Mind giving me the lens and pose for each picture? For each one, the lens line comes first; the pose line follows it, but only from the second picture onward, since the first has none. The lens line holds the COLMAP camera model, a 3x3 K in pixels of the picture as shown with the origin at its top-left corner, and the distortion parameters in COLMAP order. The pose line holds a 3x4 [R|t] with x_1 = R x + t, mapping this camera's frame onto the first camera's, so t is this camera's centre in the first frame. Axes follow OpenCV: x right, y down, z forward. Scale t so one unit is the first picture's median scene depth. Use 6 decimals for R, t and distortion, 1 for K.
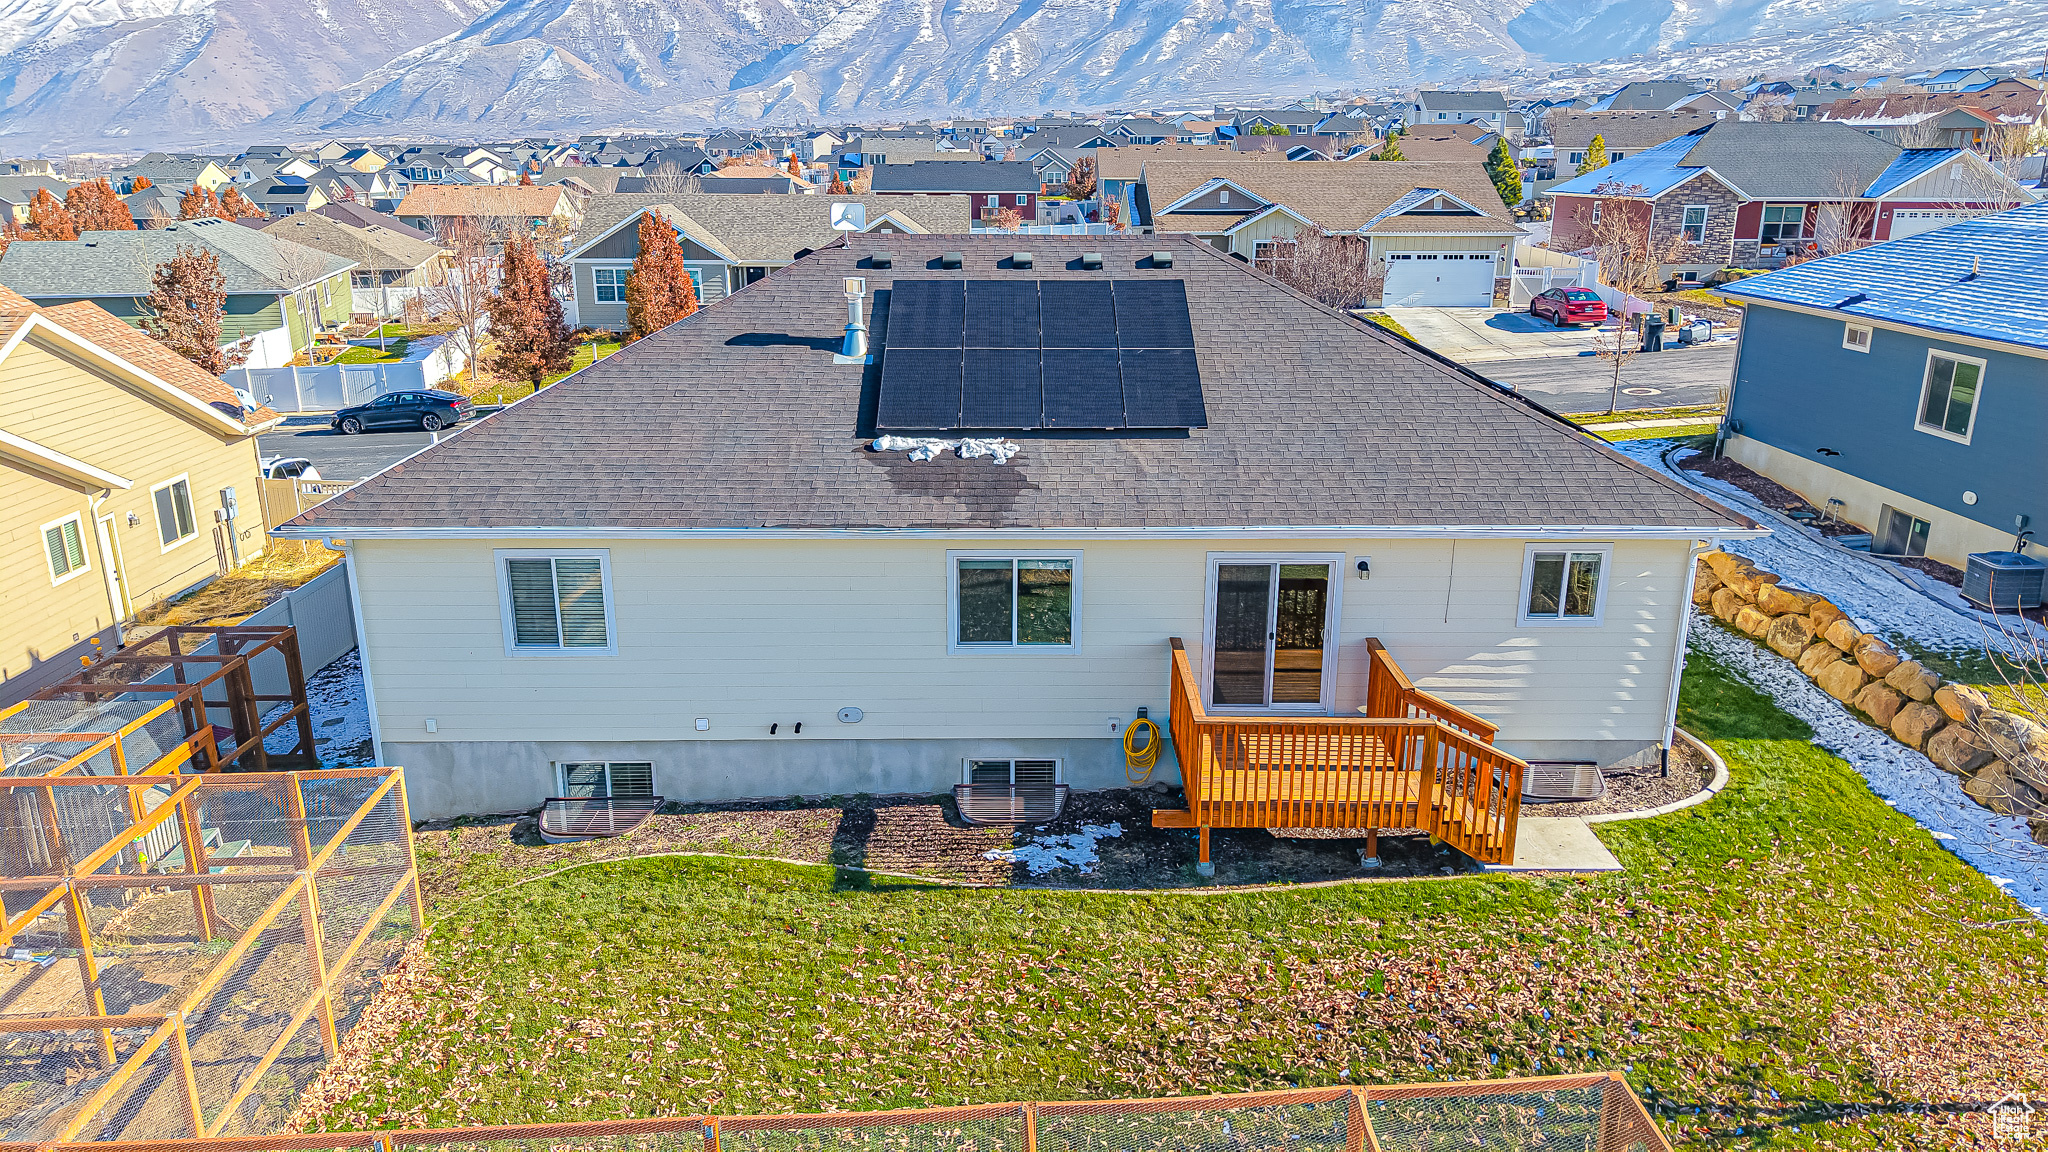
lens RADIAL K [[1374.8, 0, 1022.9], [0, 1374.8, 577.3], [0, 0, 1]] dist [0.017132, -0.015895]
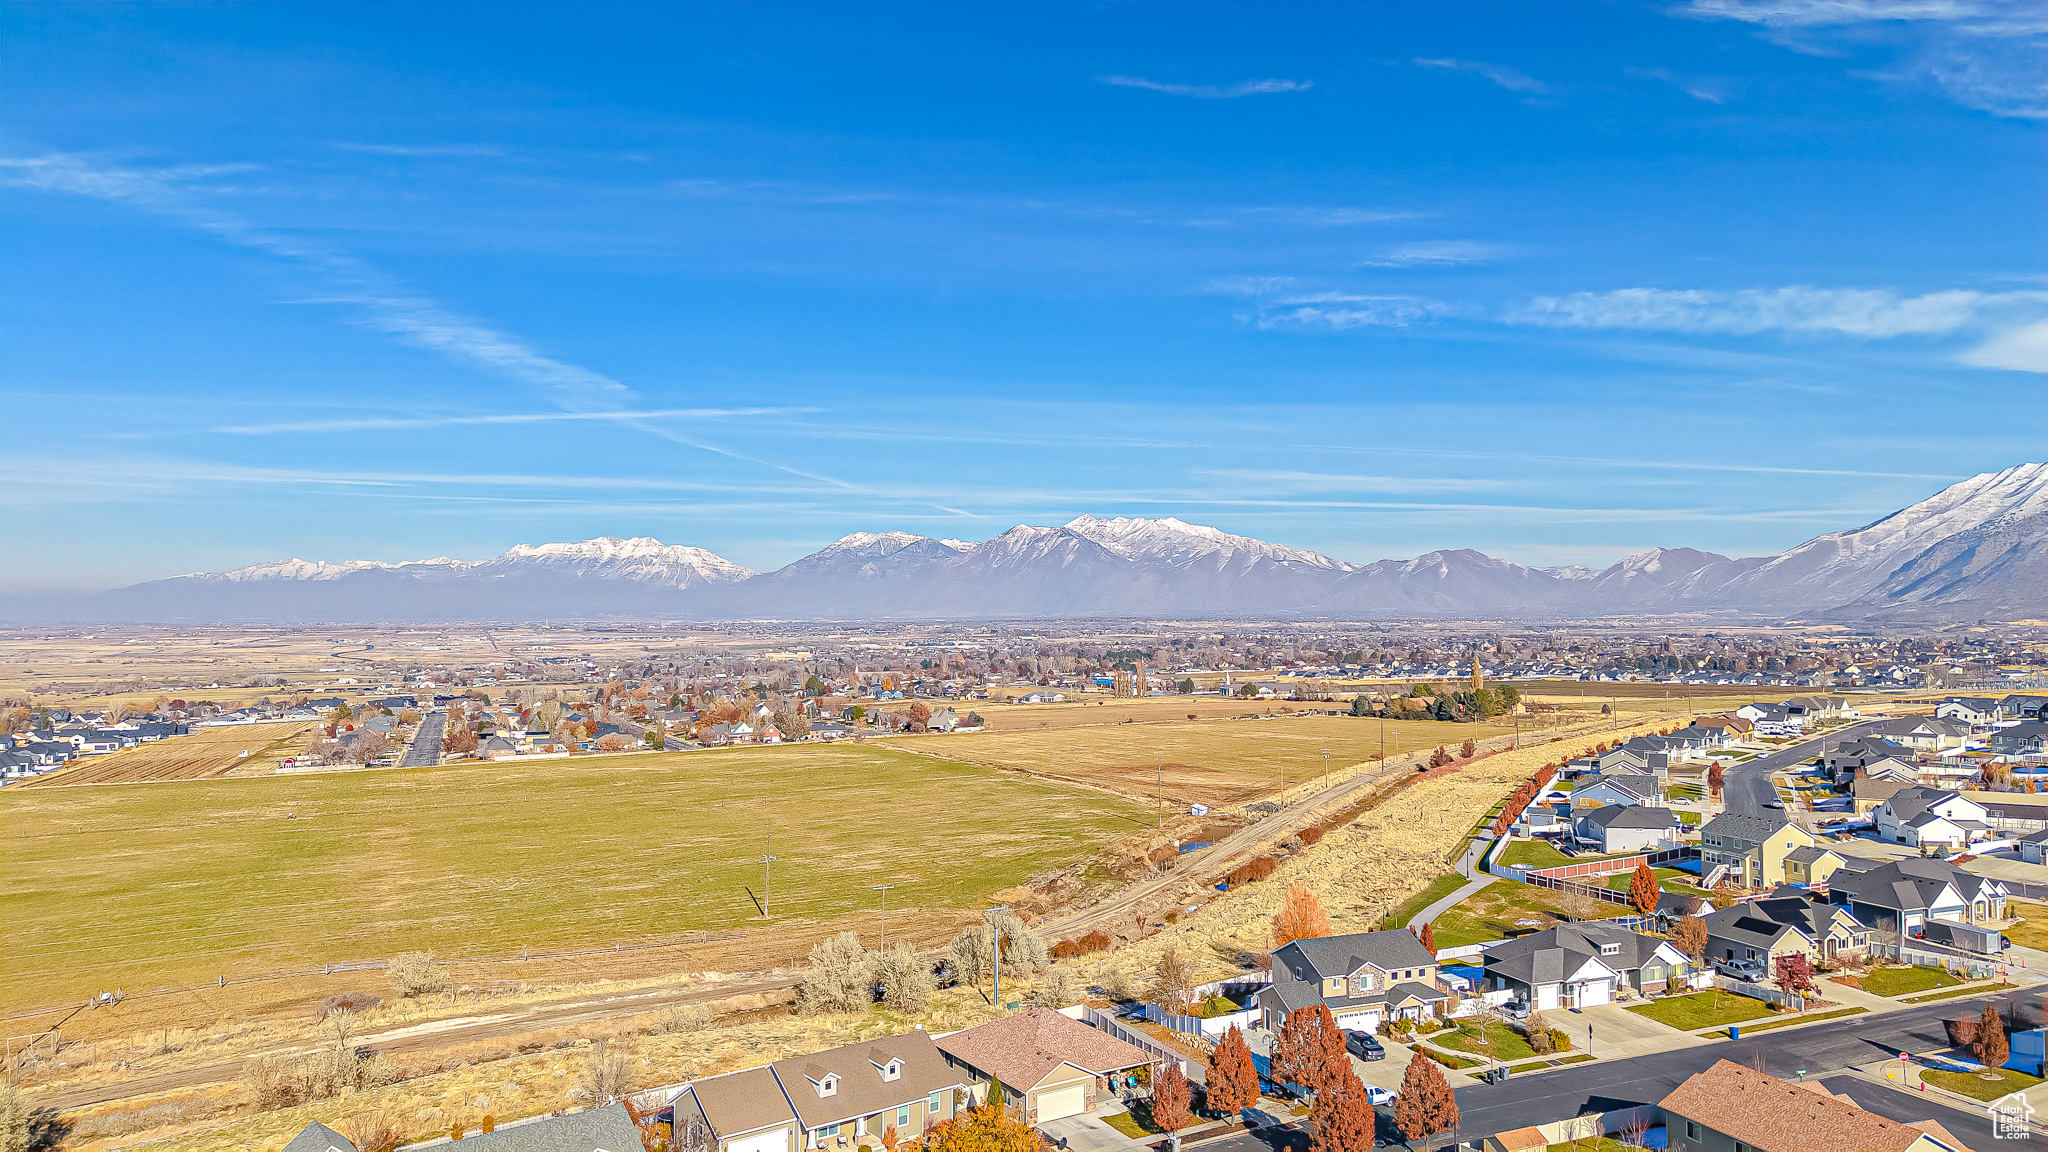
lens RADIAL K [[1371.8, 0, 1034.0], [0, 1371.8, 575.0], [0, 0, 1]] dist [0.060342, -0.062051]
pose [[0.359687, -0.026094, -0.932708, 0.885429], [-0.272669, 0.953035, -0.131814, -2.920784], [0.892343, 0.301733, 0.335680, 3.348996]]
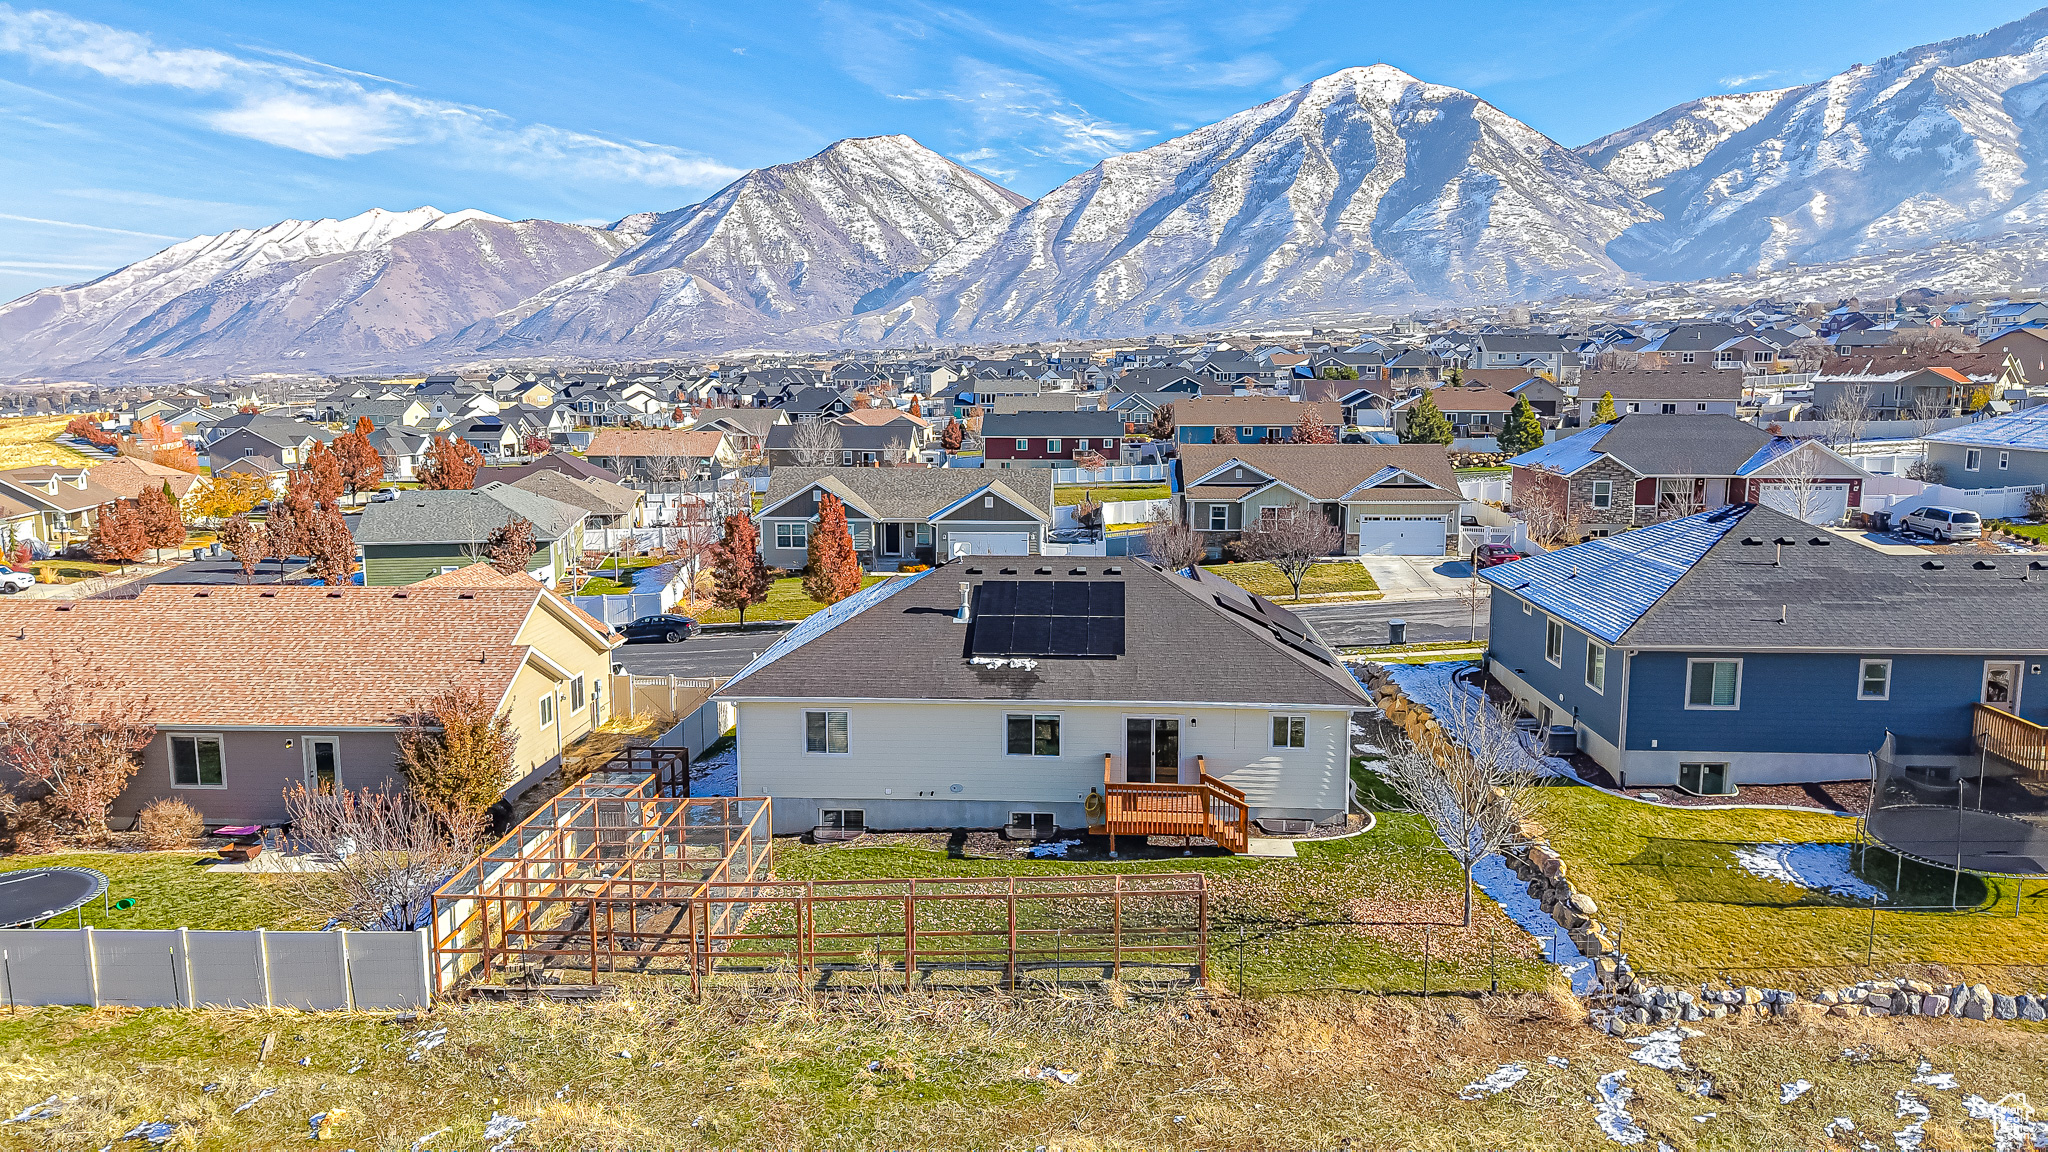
lens RADIAL K [[1372.3, 0, 1023.2], [0, 1372.3, 575.2], [0, 0, 1]] dist [0.024587, -0.023428]
pose [[0.997050, 0.006926, -0.076438, 0.137516], [-0.018237, 0.988776, -0.148290, 0.086837], [0.074553, 0.149247, 0.985985, -1.138764]]
